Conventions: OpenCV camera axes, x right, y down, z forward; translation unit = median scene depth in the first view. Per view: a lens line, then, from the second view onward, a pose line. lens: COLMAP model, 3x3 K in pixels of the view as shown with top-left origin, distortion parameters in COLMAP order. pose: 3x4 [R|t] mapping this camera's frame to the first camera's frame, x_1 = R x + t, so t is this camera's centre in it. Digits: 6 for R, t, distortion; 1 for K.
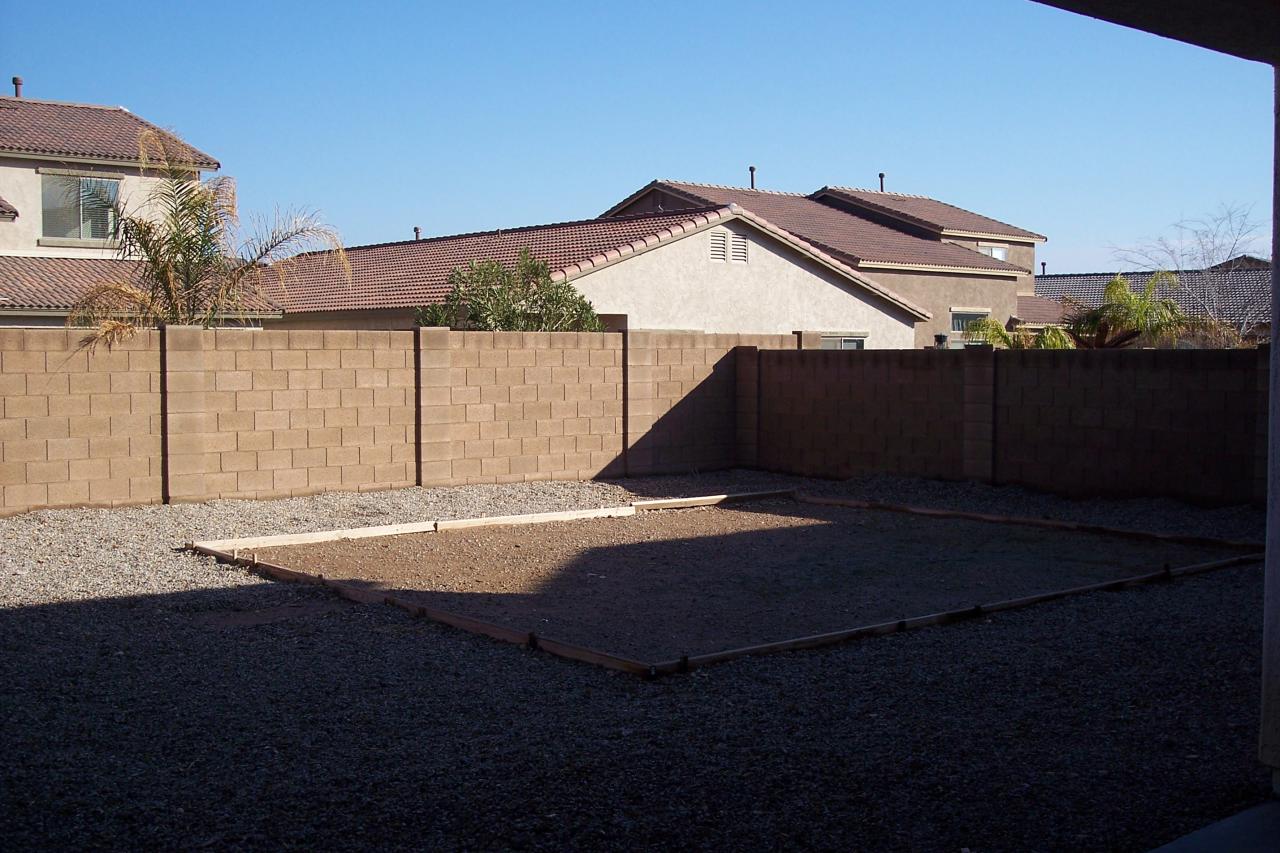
lens RADIAL K [[1450.9, 0, 643.2], [0, 1450.9, 423.2], [0, 0, 1]] dist [-0.157691, 0.257129]
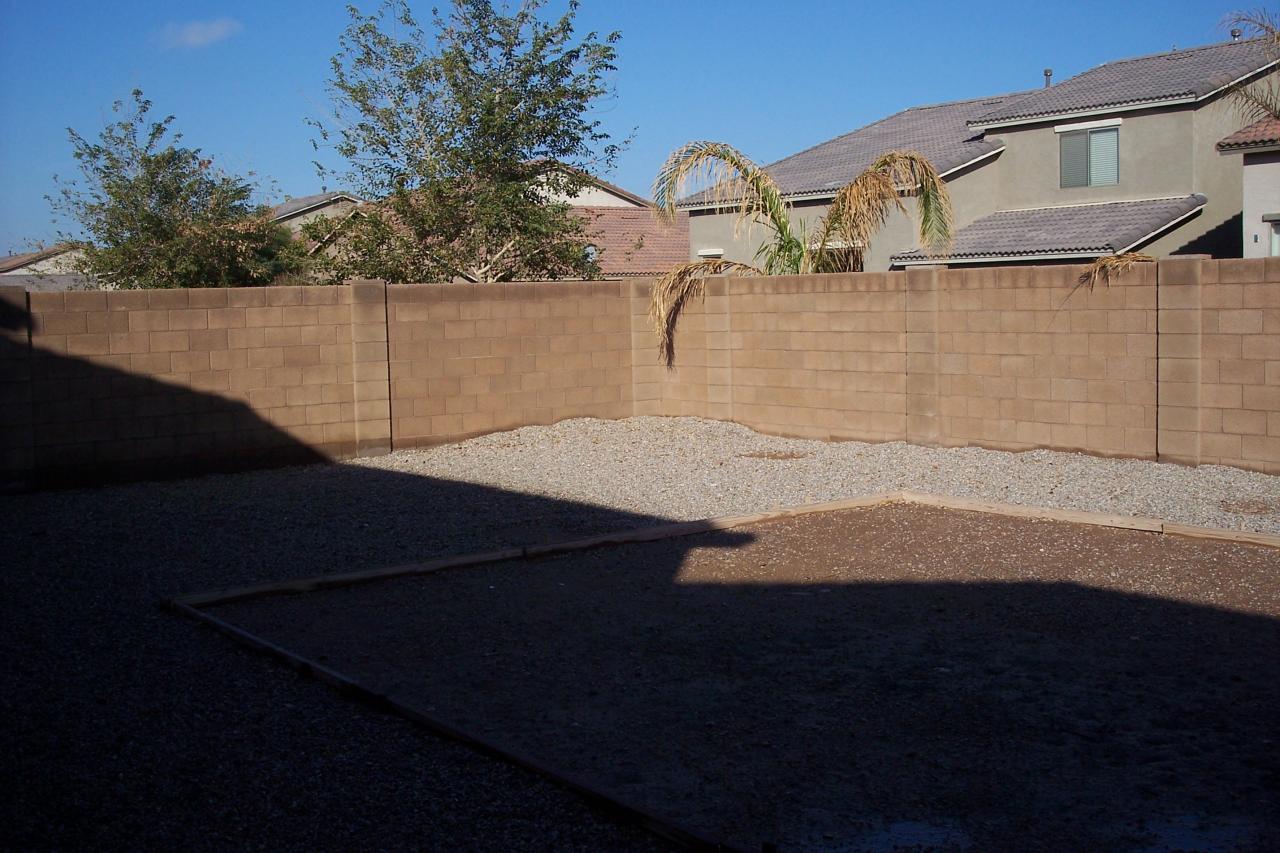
lens RADIAL K [[1450.9, 0, 643.2], [0, 1450.9, 423.2], [0, 0, 1]] dist [-0.157691, 0.257129]
pose [[-0.036097, 0.086268, -0.995618, 0.541639], [-0.027606, 0.995801, 0.087285, -0.033974], [0.998967, 0.030635, -0.033564, 0.712679]]
